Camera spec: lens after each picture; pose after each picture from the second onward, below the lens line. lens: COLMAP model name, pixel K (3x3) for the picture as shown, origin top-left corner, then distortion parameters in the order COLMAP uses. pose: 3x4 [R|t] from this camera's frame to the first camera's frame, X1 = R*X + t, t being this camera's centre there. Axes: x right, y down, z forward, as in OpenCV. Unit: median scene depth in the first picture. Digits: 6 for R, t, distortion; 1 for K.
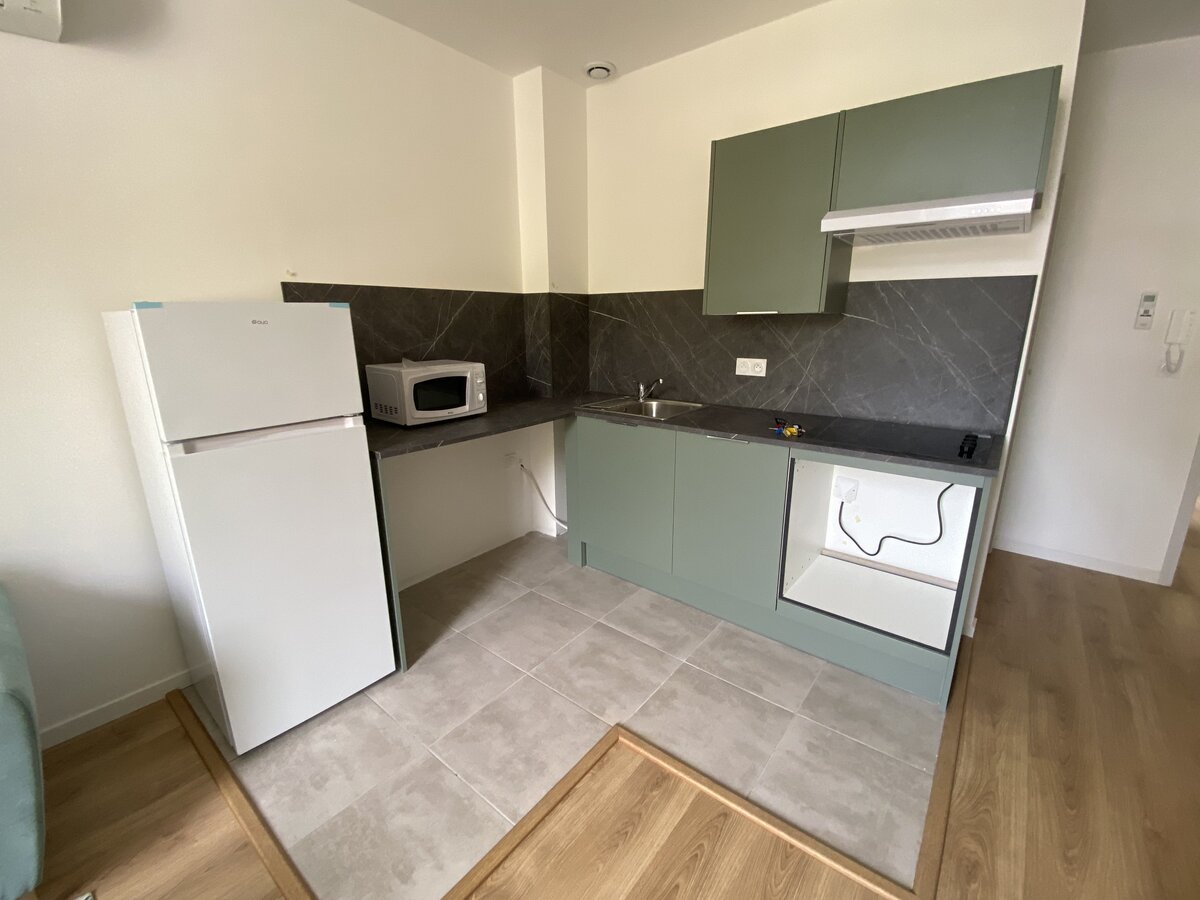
lens RADIAL K [[513.2, 0, 584.5], [0, 513.2, 450.6], [0, 0, 1]] dist [0.032550, -0.028197]
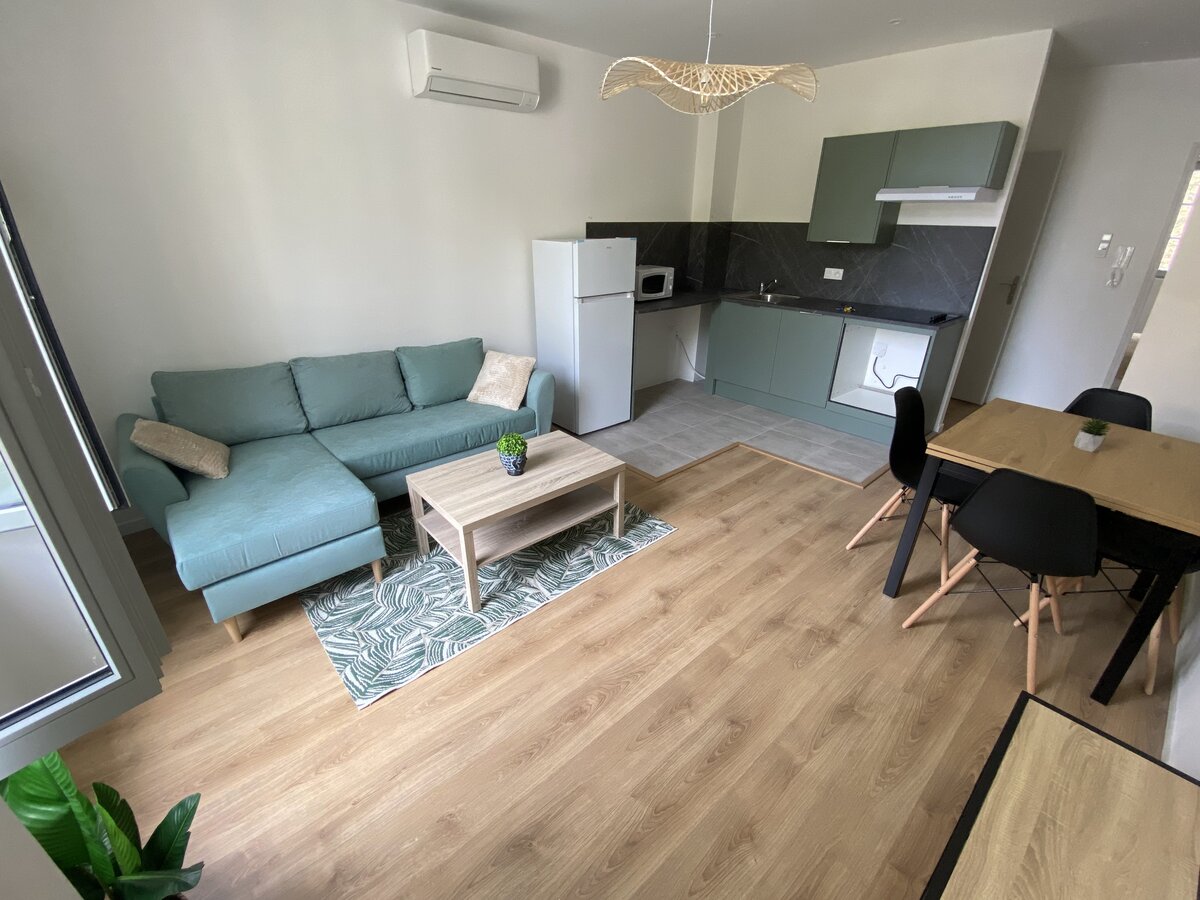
lens RADIAL K [[513.2, 0, 584.5], [0, 513.2, 450.6], [0, 0, 1]] dist [0.032550, -0.028197]
pose [[0.984988, 0.082178, -0.151806, -0.186117], [-0.054116, 0.982084, 0.180508, 0.155535], [0.163920, -0.169583, 0.971788, -0.943693]]
